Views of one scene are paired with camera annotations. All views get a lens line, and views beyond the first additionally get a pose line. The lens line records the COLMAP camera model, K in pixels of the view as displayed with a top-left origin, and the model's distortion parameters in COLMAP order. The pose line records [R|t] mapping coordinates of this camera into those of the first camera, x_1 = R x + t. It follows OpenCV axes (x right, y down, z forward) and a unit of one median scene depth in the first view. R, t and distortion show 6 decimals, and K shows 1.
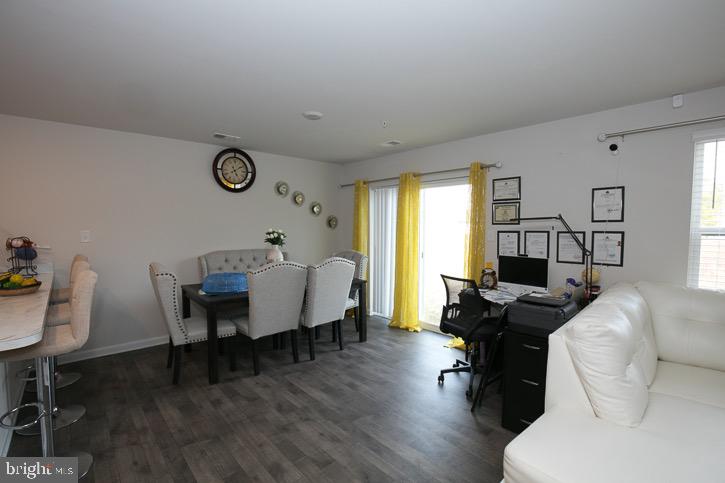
lens RADIAL K [[333.3, 0, 364.1], [0, 333.3, 242.4], [0, 0, 1]] dist [-0.030157, 0.002811]
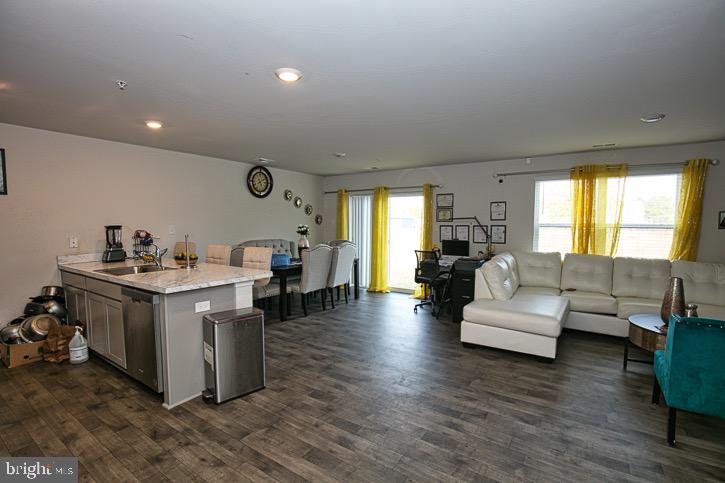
lens RADIAL K [[333.3, 0, 365.0], [0, 333.3, 240.8], [0, 0, 1]] dist [-0.030157, 0.002811]
pose [[0.969789, -0.014395, 0.243520, -0.412130], [0.012698, 0.999883, 0.008539, 0.025687], [-0.243615, -0.005189, 0.969858, -0.586293]]
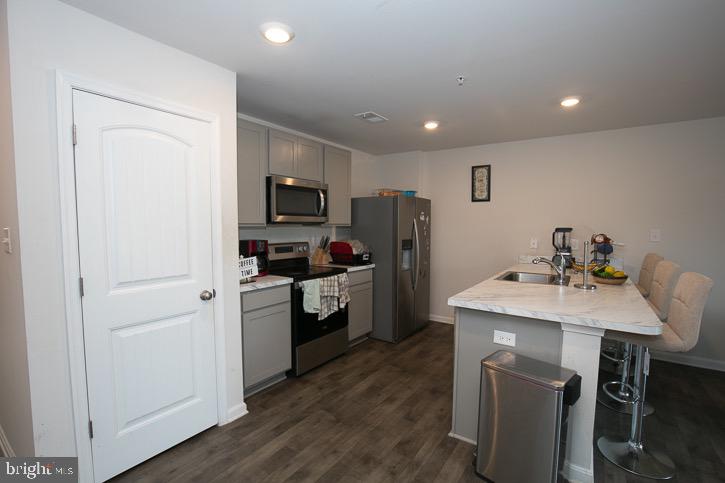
lens RADIAL K [[333.3, 0, 367.6], [0, 333.3, 244.0], [0, 0, 1]] dist [-0.030157, 0.002811]
pose [[0.221747, 0.056051, -0.973492, -0.084987], [-0.049851, 0.997693, 0.046090, 0.005172], [0.973829, 0.038309, 0.224029, -0.076230]]
